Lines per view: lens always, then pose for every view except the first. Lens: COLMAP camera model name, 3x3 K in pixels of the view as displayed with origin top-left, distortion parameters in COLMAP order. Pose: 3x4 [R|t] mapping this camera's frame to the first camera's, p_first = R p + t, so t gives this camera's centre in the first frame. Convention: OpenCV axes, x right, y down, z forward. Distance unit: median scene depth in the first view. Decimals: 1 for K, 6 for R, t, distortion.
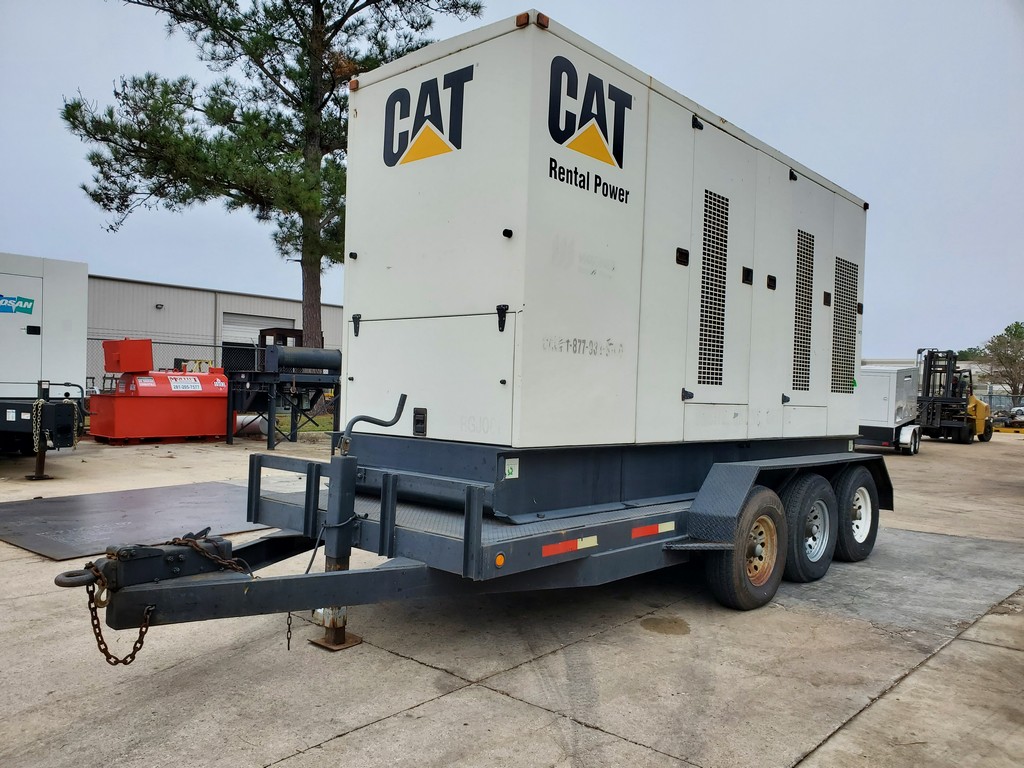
lens RADIAL K [[789.6, 0, 529.1], [0, 789.6, 393.1], [0, 0, 1]] dist [0.011606, 0.001677]
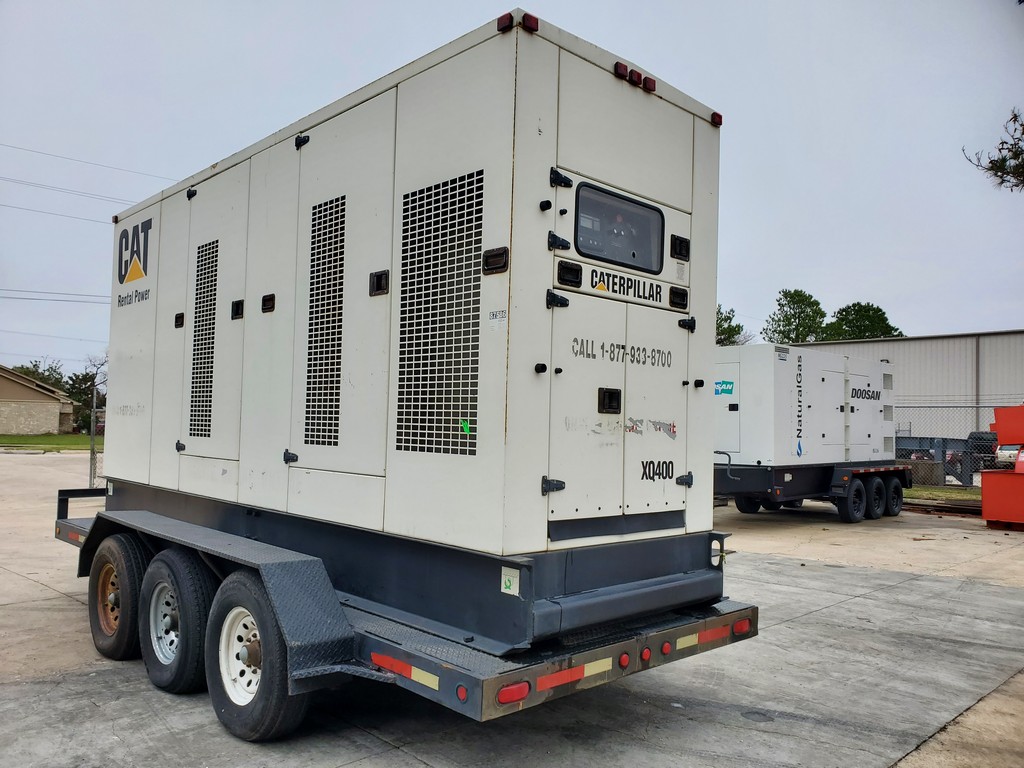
lens RADIAL K [[798.9, 0, 509.9], [0, 798.9, 397.0], [0, 0, 1]] dist [0.063861, -0.080264]
pose [[-0.085146, -0.069278, -0.993957, 1.495445], [-0.029926, 0.997308, -0.066948, -0.005720], [0.995919, 0.024045, -0.086990, 1.846280]]
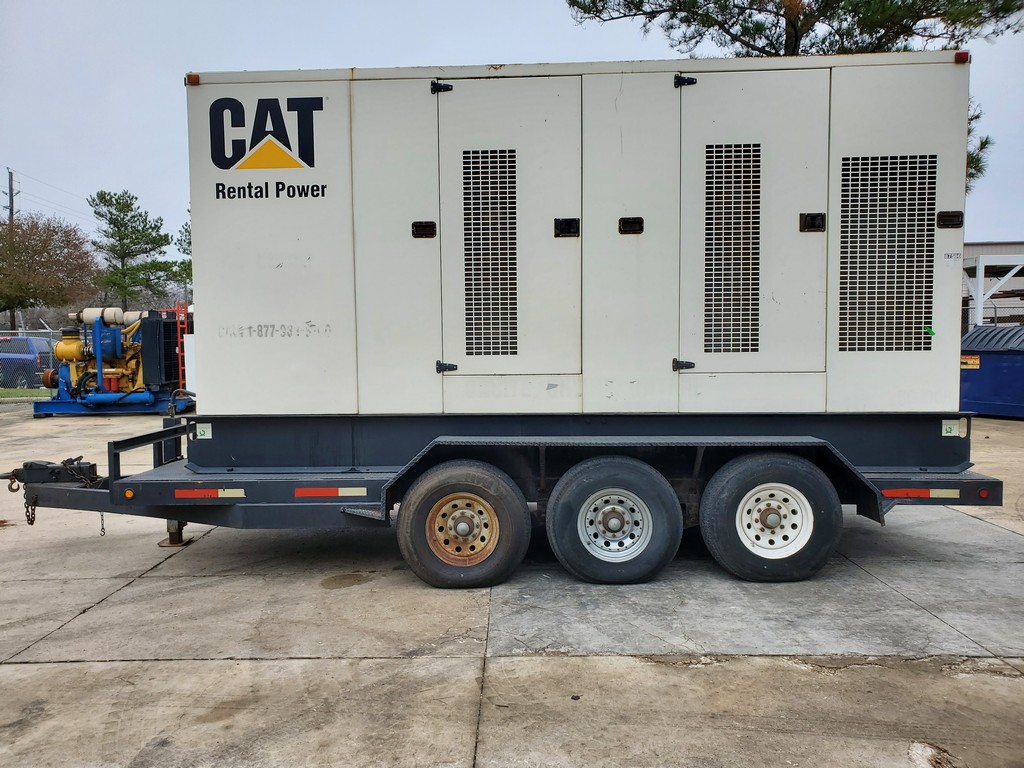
lens RADIAL K [[814.9, 0, 512.0], [0, 814.9, 384.0], [0, 0, 1]] dist [0.024345, 0.000677]
pose [[0.629496, -0.001204, -0.777003, 1.262234], [0.029711, 0.999305, 0.022522, 0.004254], [0.776436, -0.037263, 0.629094, 0.509800]]
